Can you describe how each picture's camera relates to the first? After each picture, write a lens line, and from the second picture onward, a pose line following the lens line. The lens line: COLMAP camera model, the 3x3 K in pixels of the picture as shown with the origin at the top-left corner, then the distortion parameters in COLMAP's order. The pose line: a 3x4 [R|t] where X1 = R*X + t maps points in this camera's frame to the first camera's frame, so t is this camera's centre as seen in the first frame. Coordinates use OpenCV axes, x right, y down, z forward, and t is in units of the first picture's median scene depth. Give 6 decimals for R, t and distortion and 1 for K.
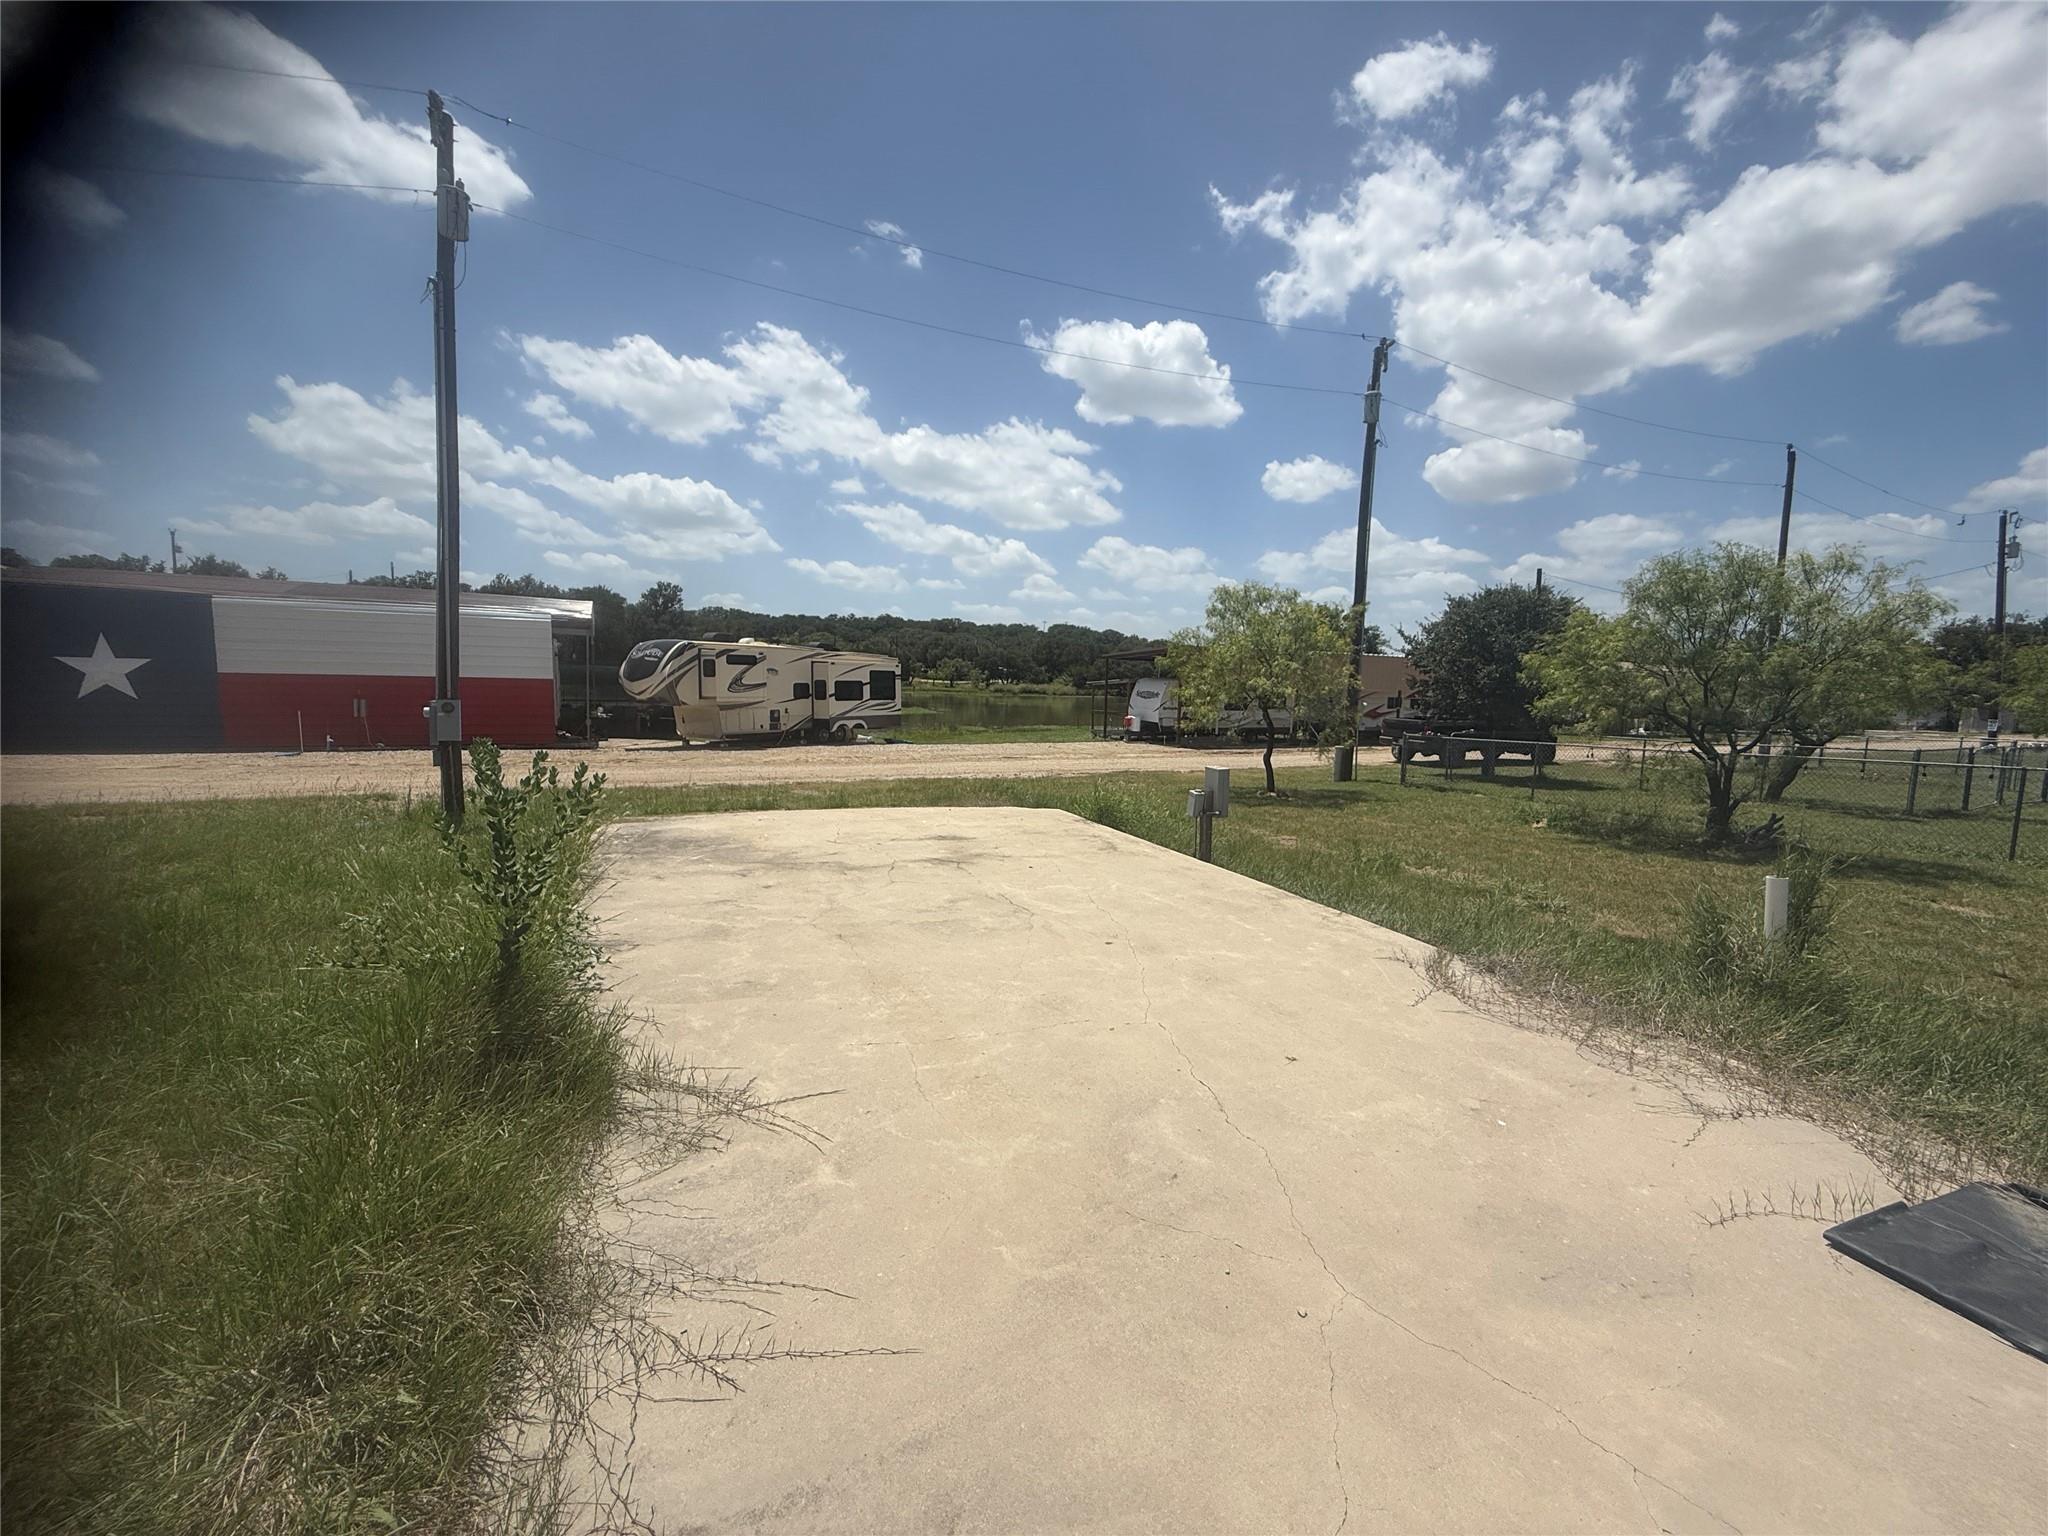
lens RADIAL K [[824.5, 0, 1024.0], [0, 824.5, 768.0], [0, 0, 1]] dist [0.000805, 0.000263]
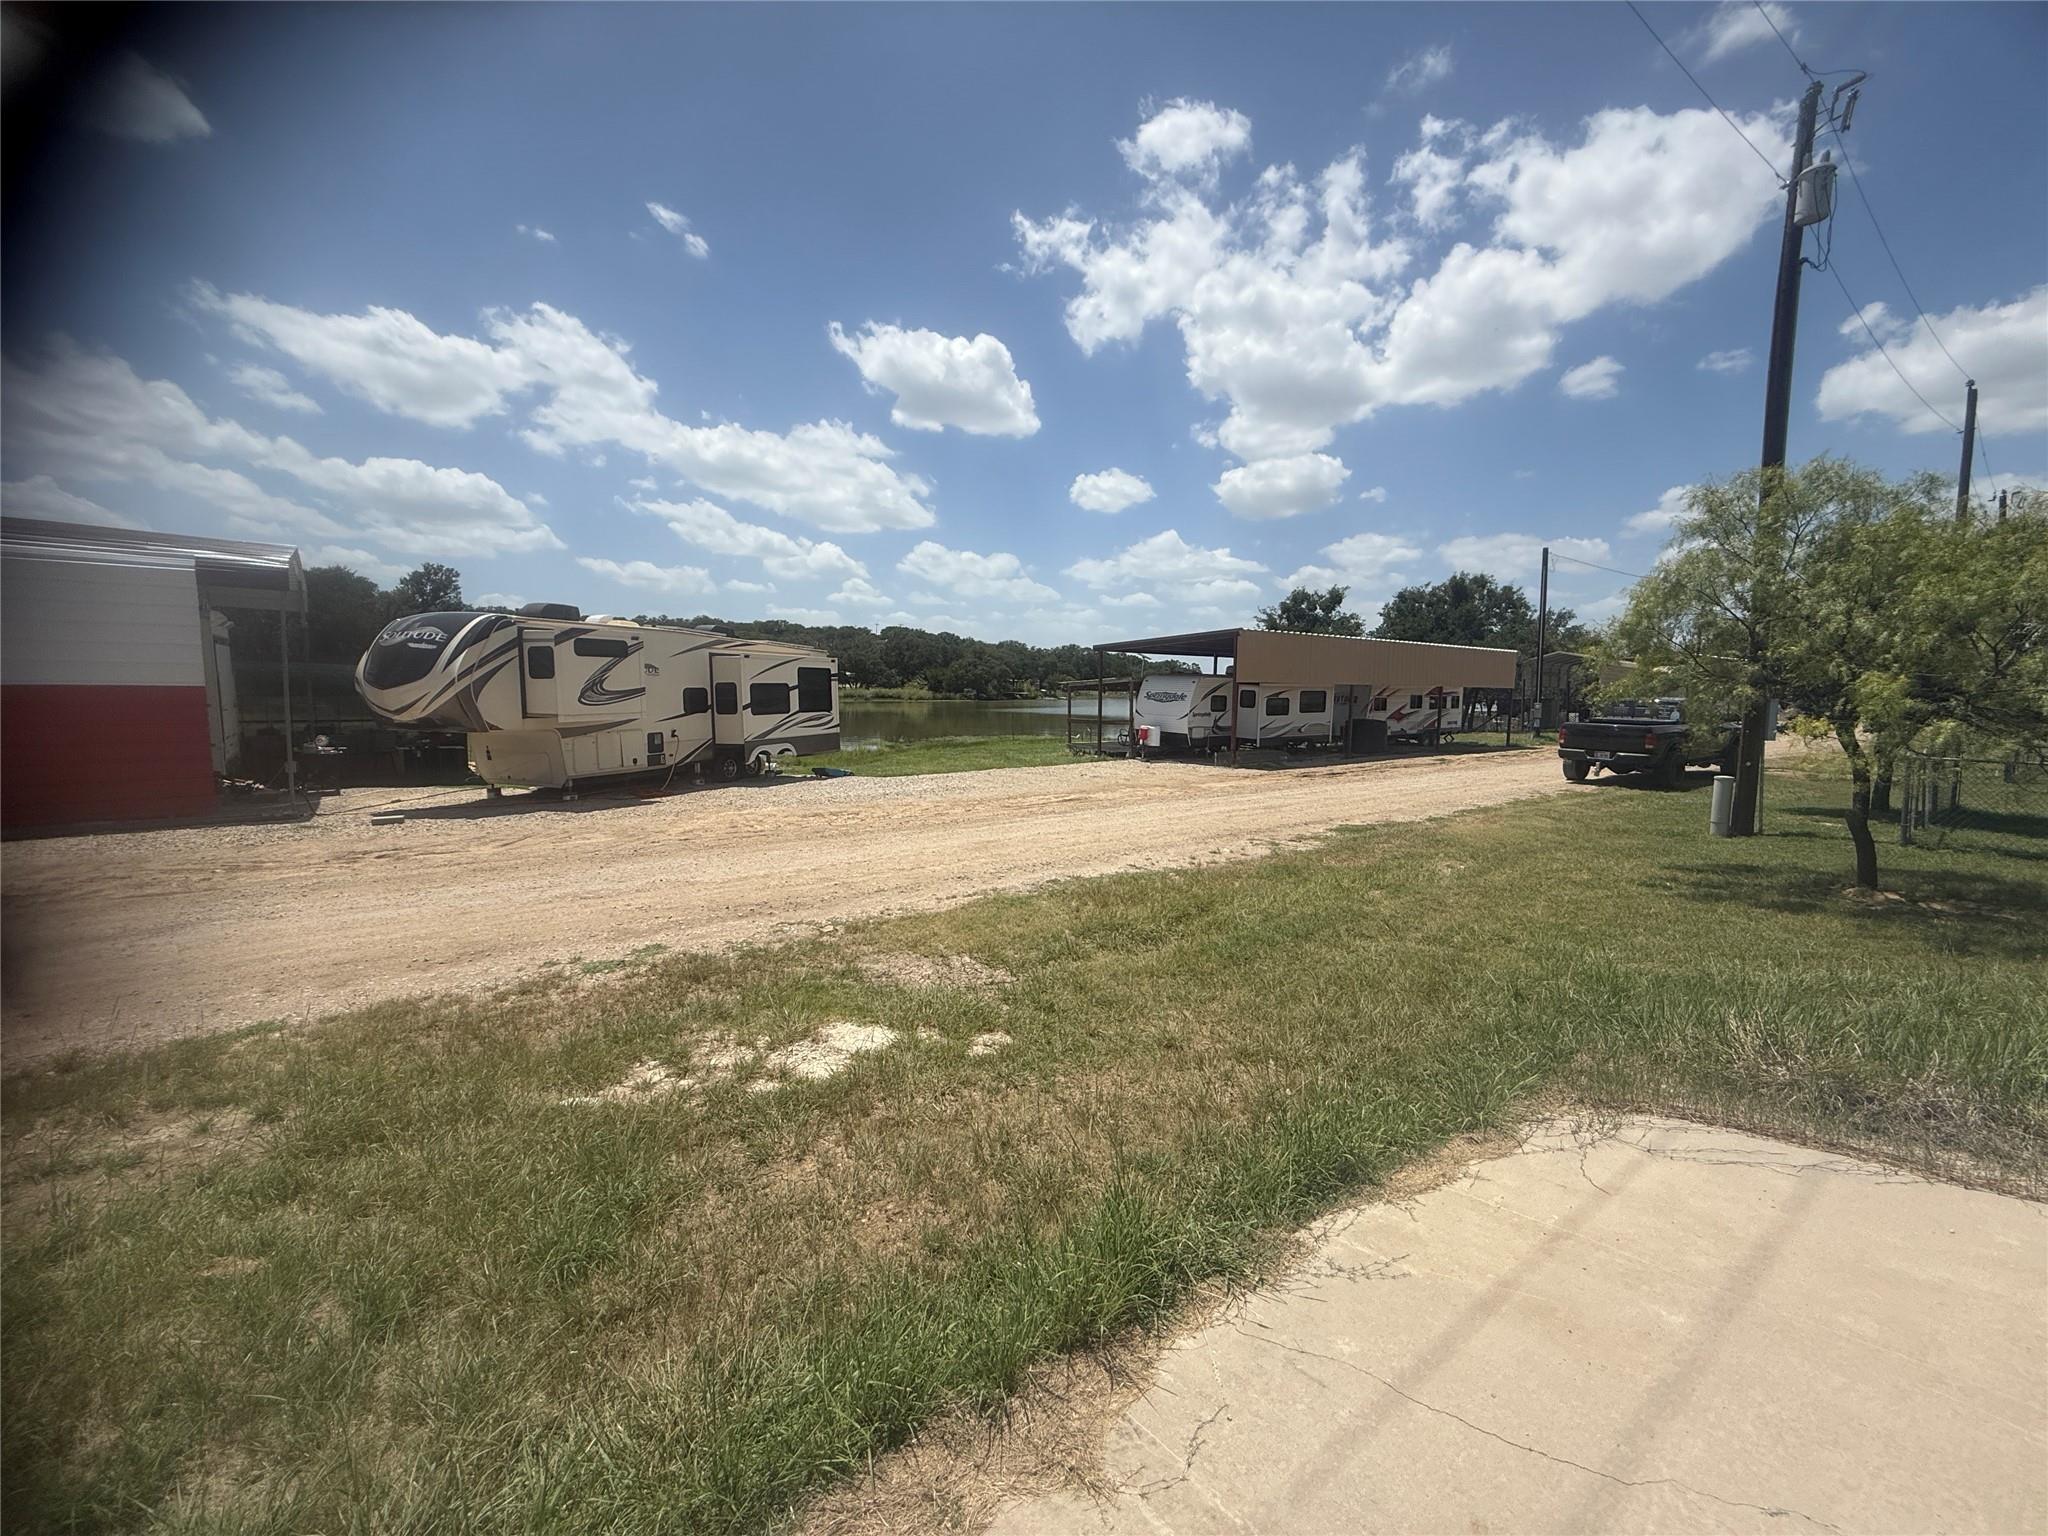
lens RADIAL K [[816.5, 0, 1024.0], [0, 816.5, 768.0], [0, 0, 1]] dist [-0.001203, 0.000307]
pose [[0.976748, -0.035918, 0.211360, -0.128827], [0.036704, 0.999326, 0.000205, -0.026992], [-0.211225, 0.007558, 0.977408, 0.278147]]
